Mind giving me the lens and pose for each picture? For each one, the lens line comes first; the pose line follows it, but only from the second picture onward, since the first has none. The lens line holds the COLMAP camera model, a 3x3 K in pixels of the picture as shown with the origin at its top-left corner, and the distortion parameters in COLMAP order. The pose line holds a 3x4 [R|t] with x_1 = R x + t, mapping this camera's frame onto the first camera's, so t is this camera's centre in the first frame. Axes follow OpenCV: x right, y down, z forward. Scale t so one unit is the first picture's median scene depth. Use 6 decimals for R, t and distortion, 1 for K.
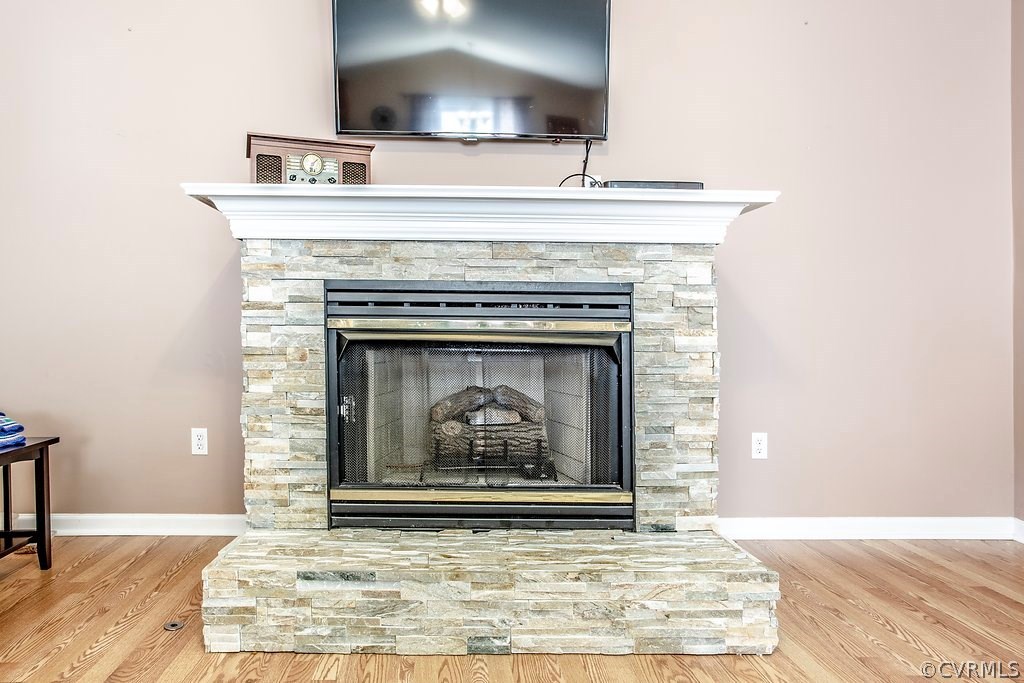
lens RADIAL K [[639.3, 0, 512.1], [0, 639.3, 331.3], [0, 0, 1]] dist [-0.040871, 0.041517]
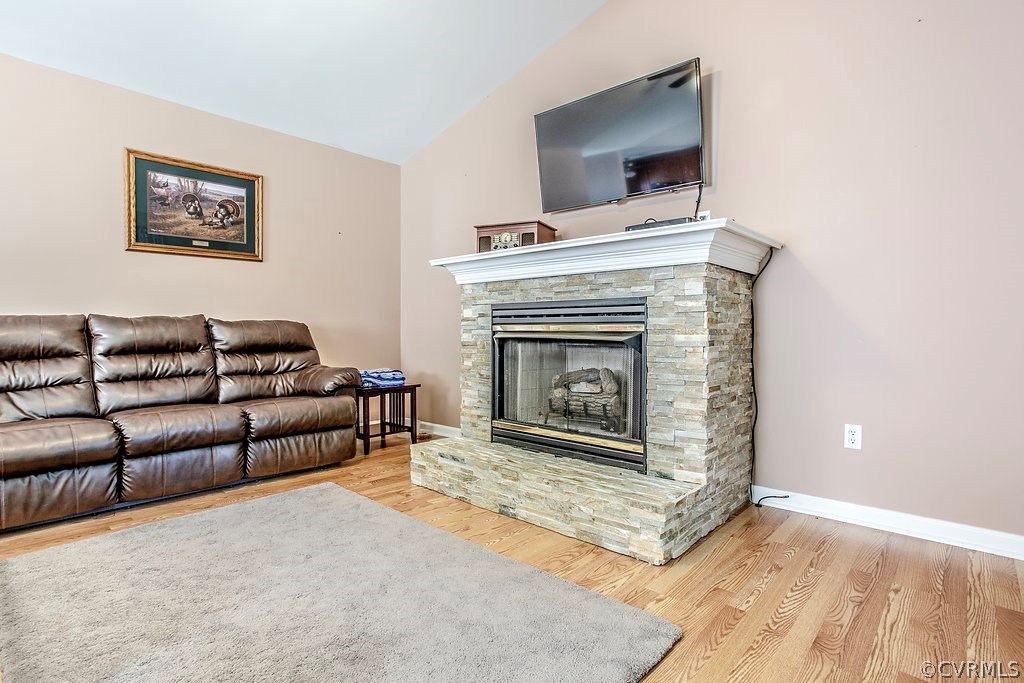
lens RADIAL K [[494.6, 0, 513.6], [0, 494.6, 332.9], [0, 0, 1]] dist [-0.049422, 0.030029]
pose [[0.738442, -0.006548, -0.674285, 0.701773], [0.004968, 0.999979, -0.004270, 0.006988], [0.674299, -0.000197, 0.738459, 0.006934]]
